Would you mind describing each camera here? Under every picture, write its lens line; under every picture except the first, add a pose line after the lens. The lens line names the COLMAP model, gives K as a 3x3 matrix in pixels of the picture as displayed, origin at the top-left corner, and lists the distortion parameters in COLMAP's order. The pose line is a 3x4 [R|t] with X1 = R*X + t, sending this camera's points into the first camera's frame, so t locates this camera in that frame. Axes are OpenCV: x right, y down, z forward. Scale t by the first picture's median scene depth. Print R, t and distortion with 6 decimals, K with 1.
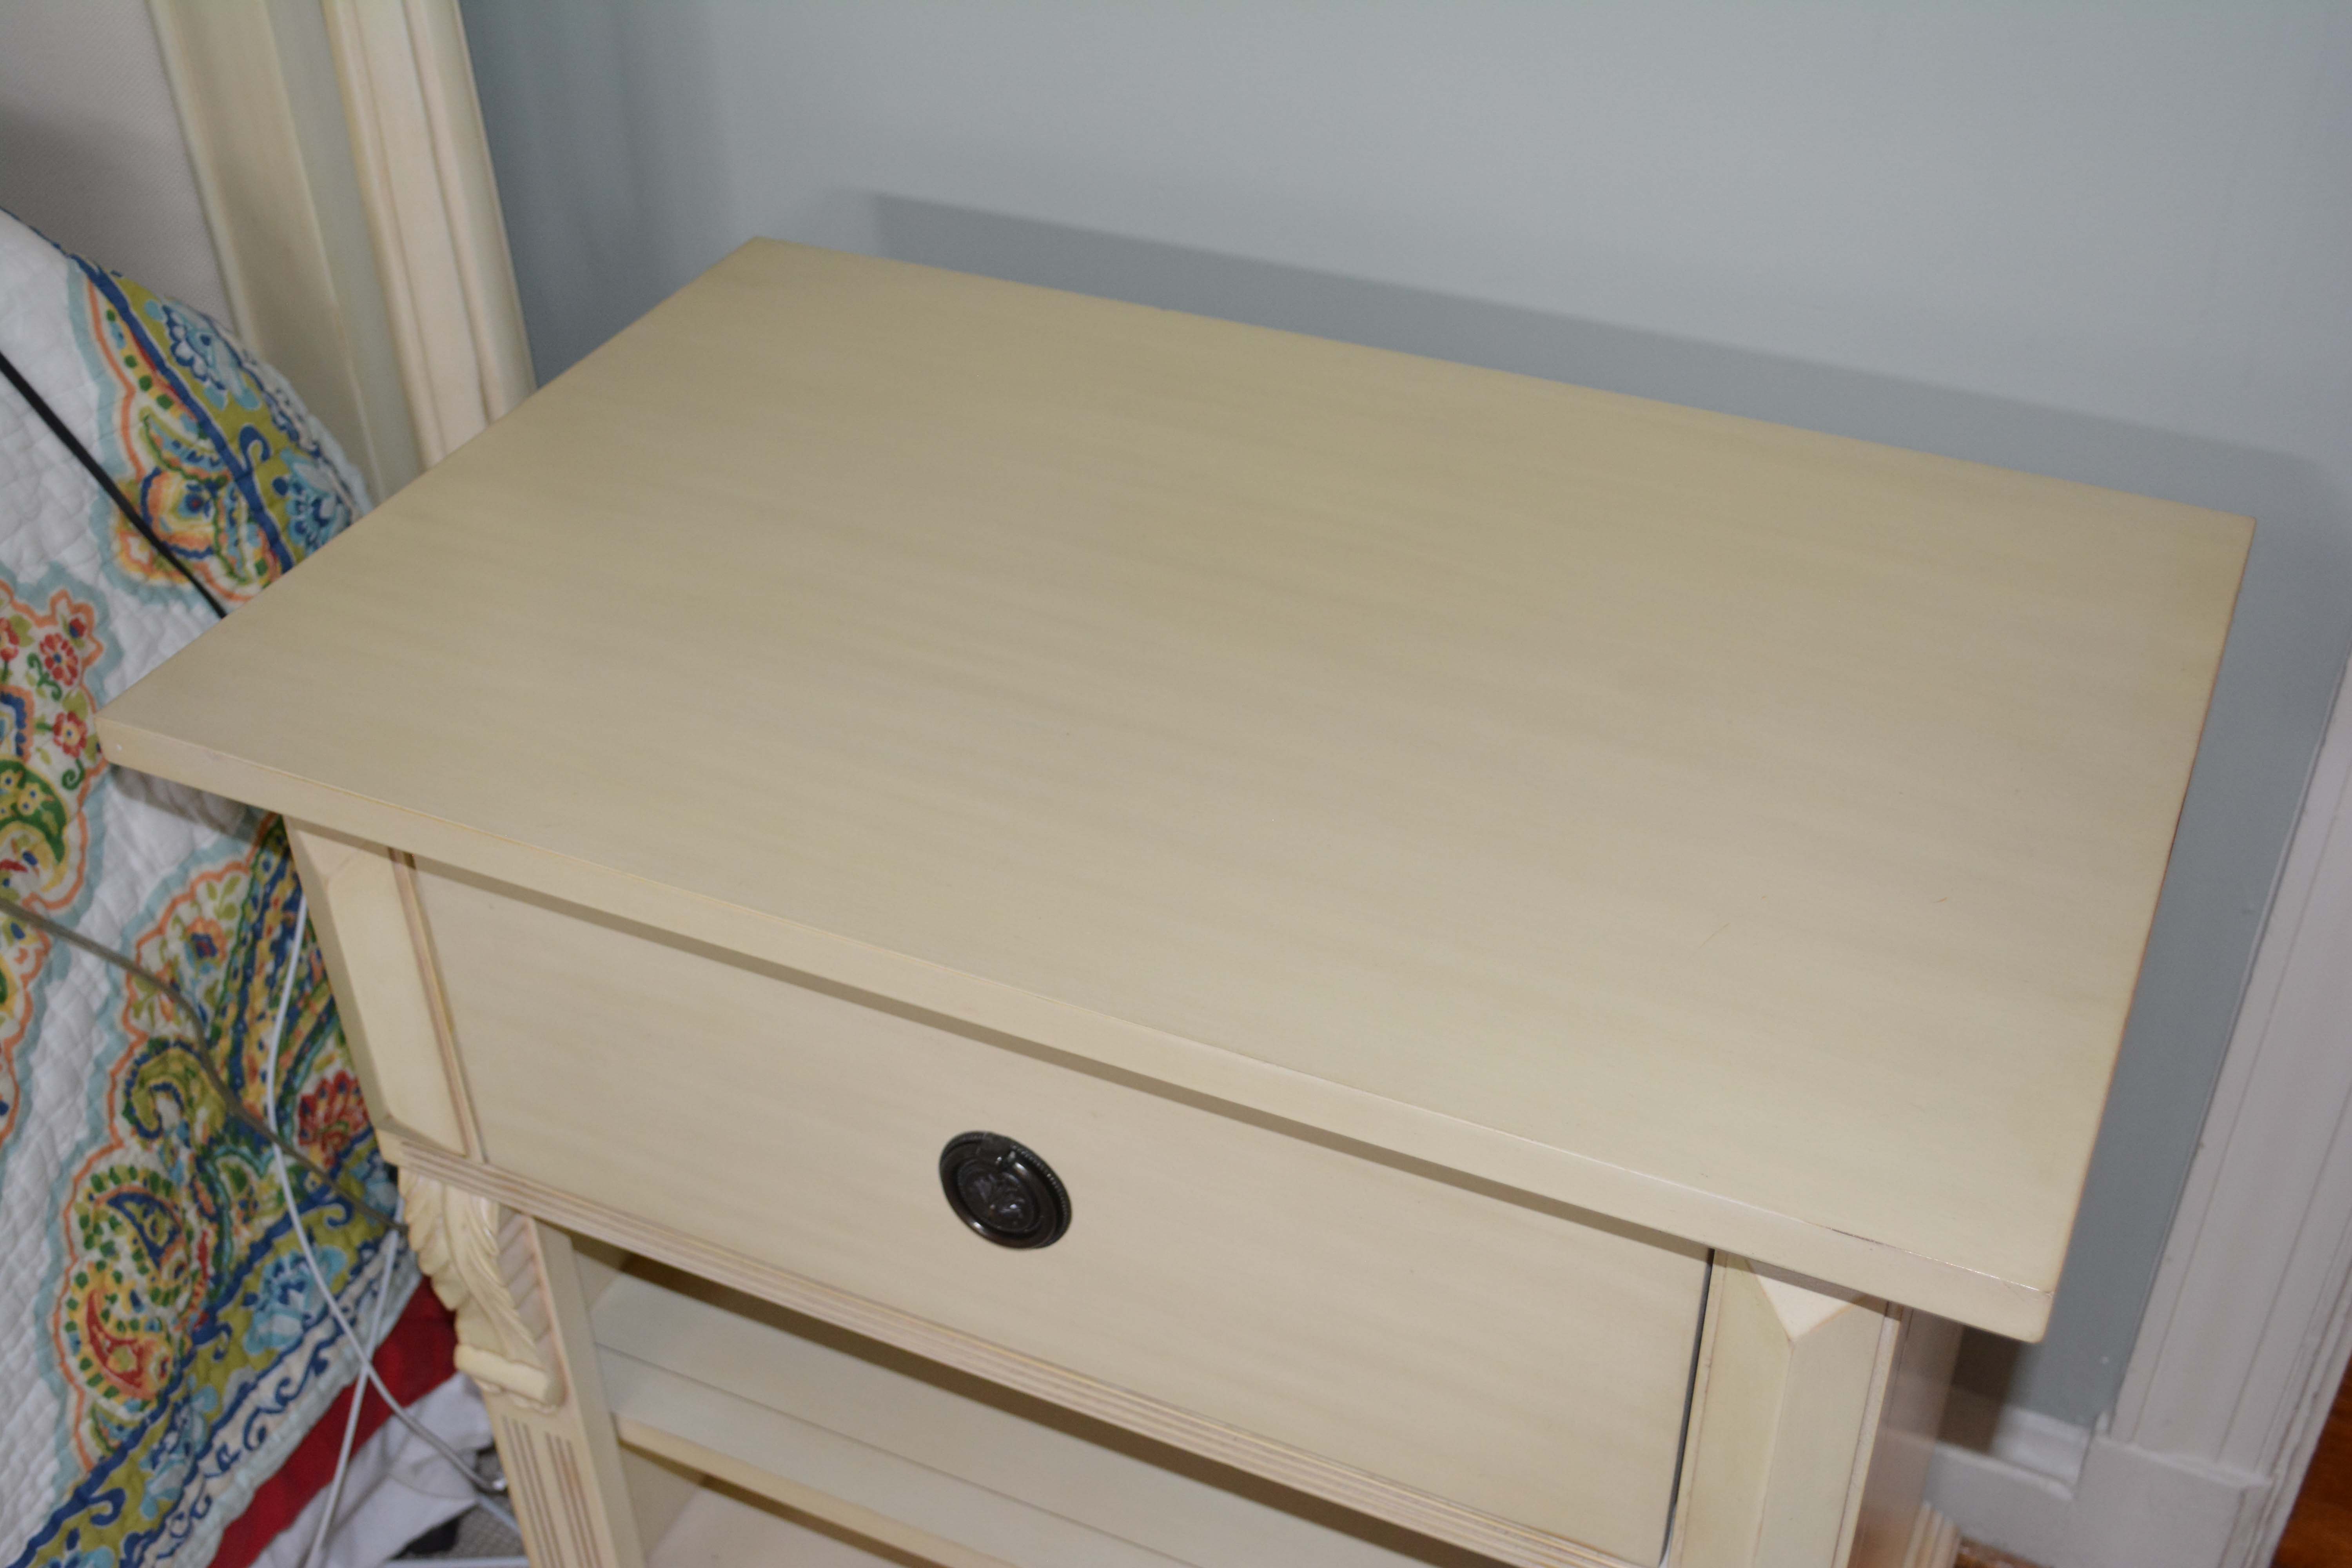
lens RADIAL K [[2611.2, 0, 1176.0], [0, 2611.2, 784.0], [0, 0, 1]] dist [-0.051378, 0.034959]
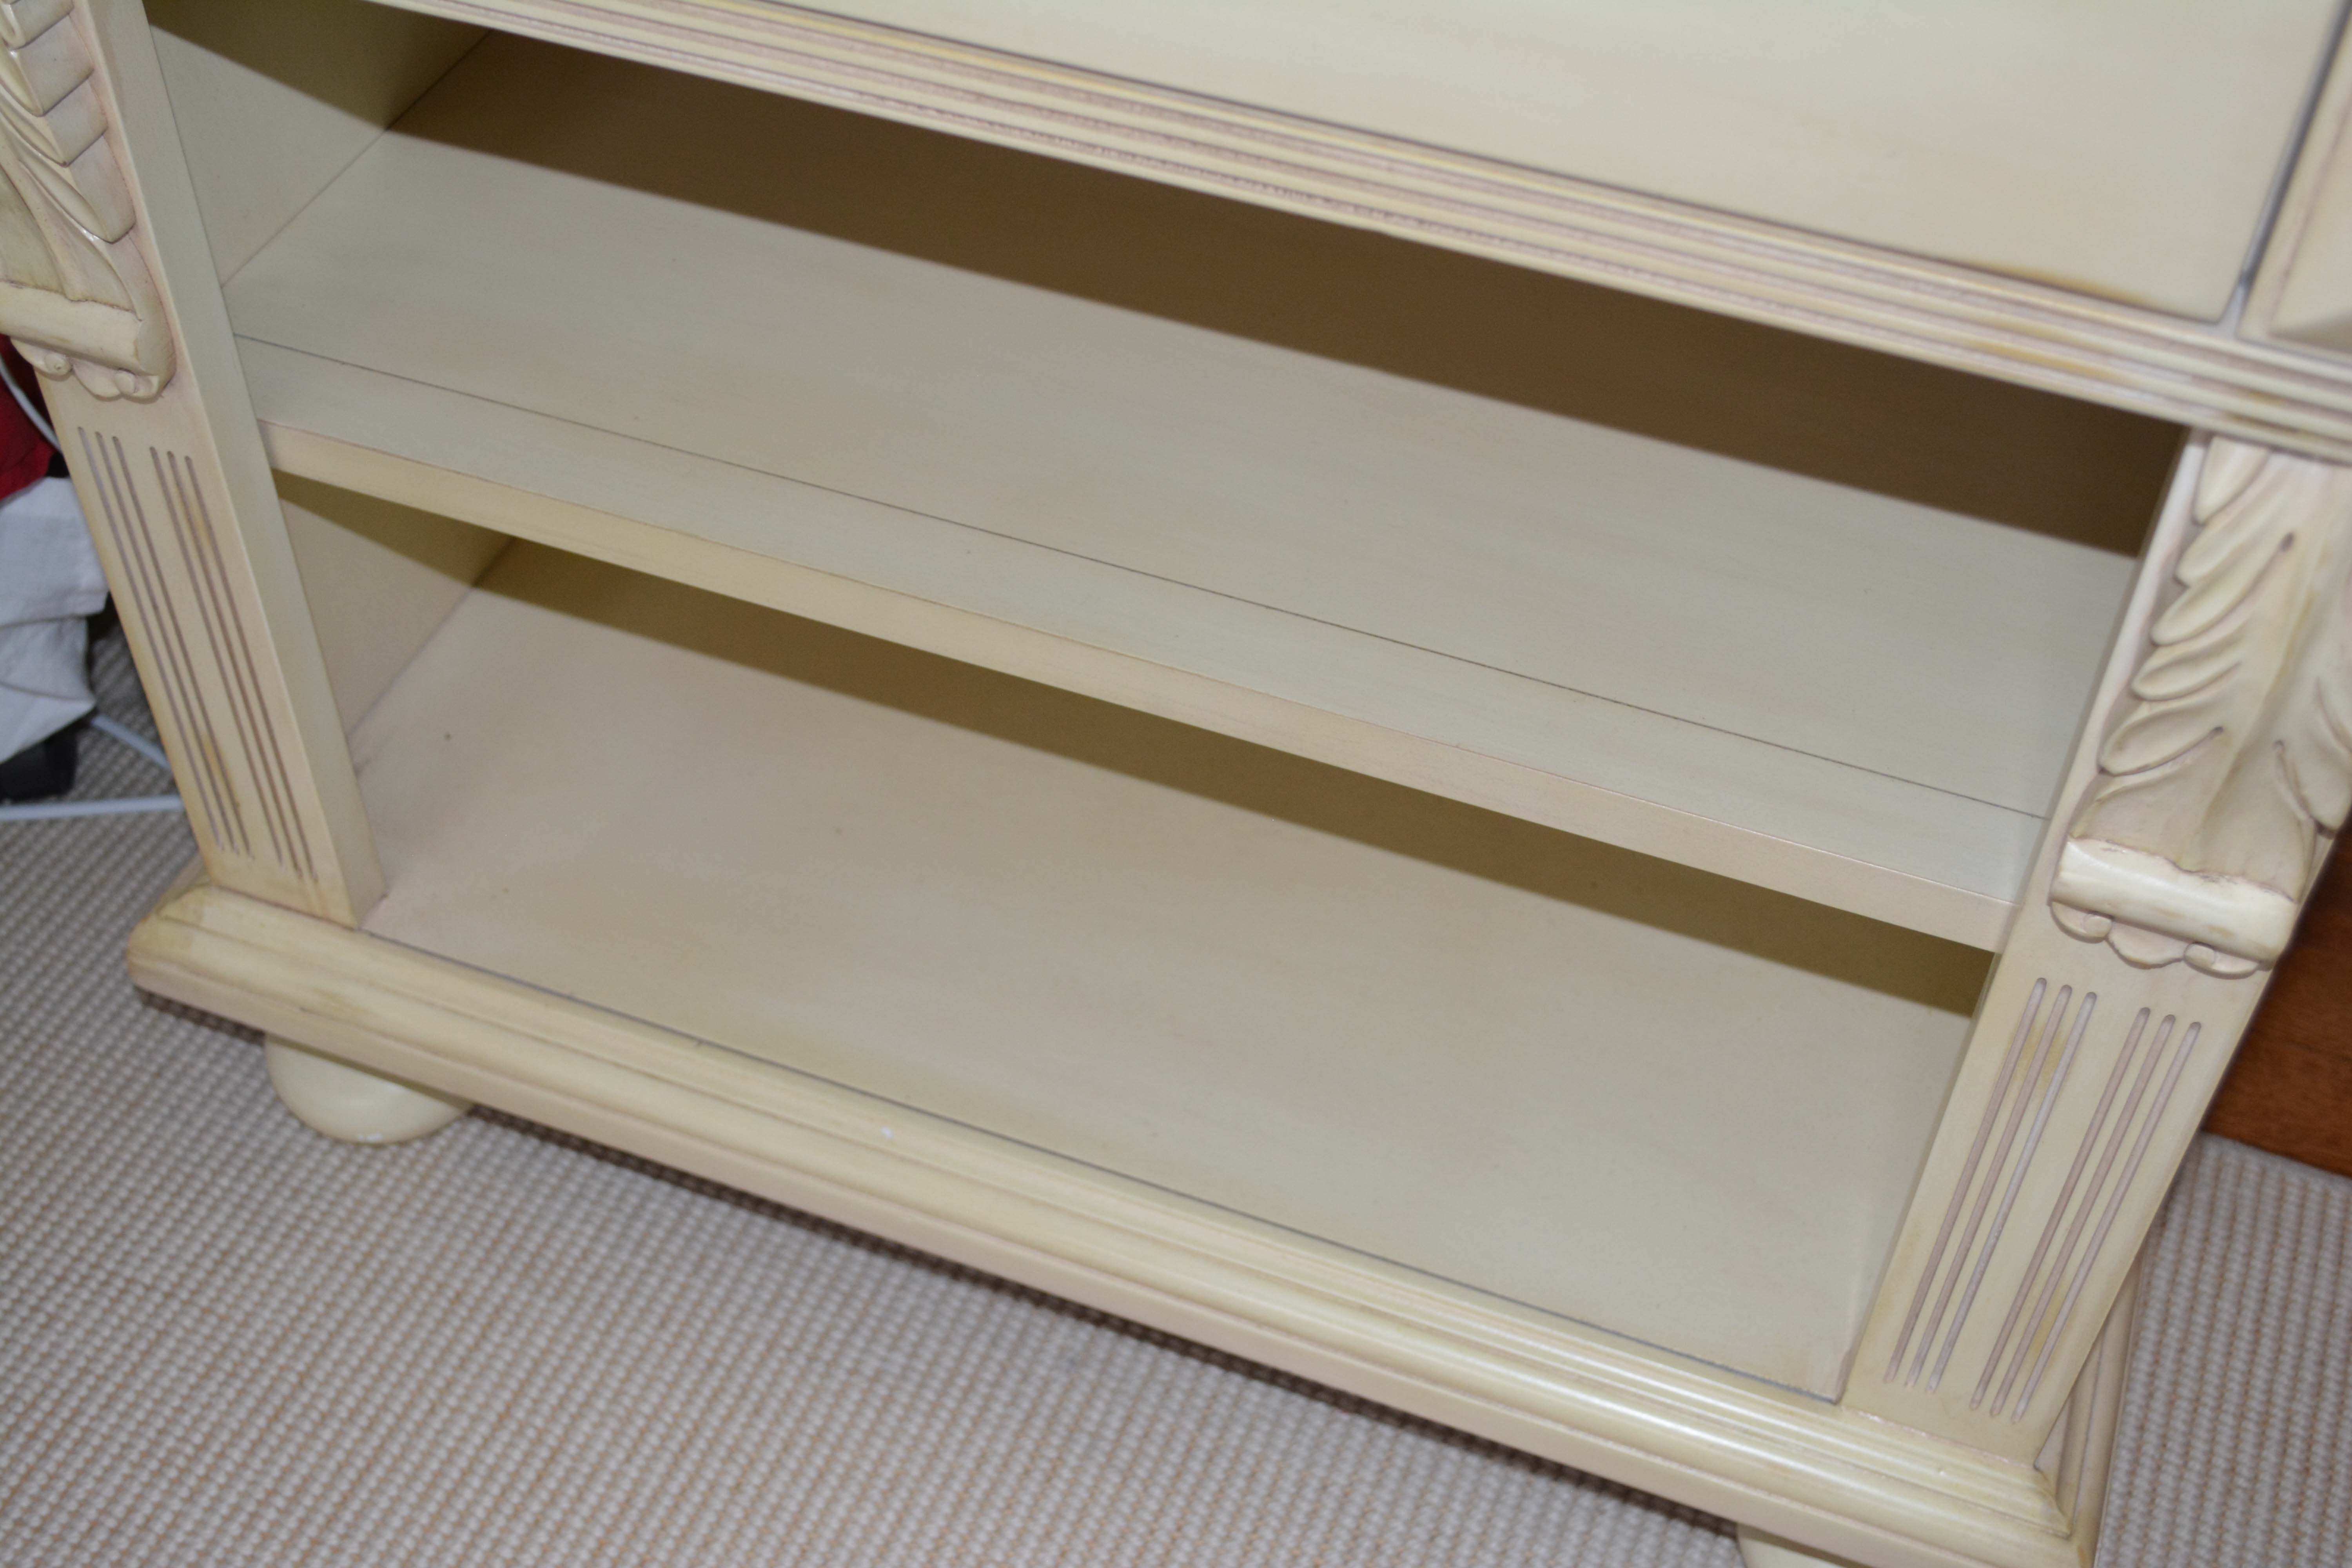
lens RADIAL K [[2710.6, 0, 1176.0], [0, 2710.6, 784.0], [0, 0, 1]] dist [-0.056797, 0.020370]
pose [[0.996326, -0.020152, 0.083236, -0.057911], [0.005387, 0.984743, 0.173933, 0.224787], [-0.085471, -0.172845, 0.981233, 0.354092]]
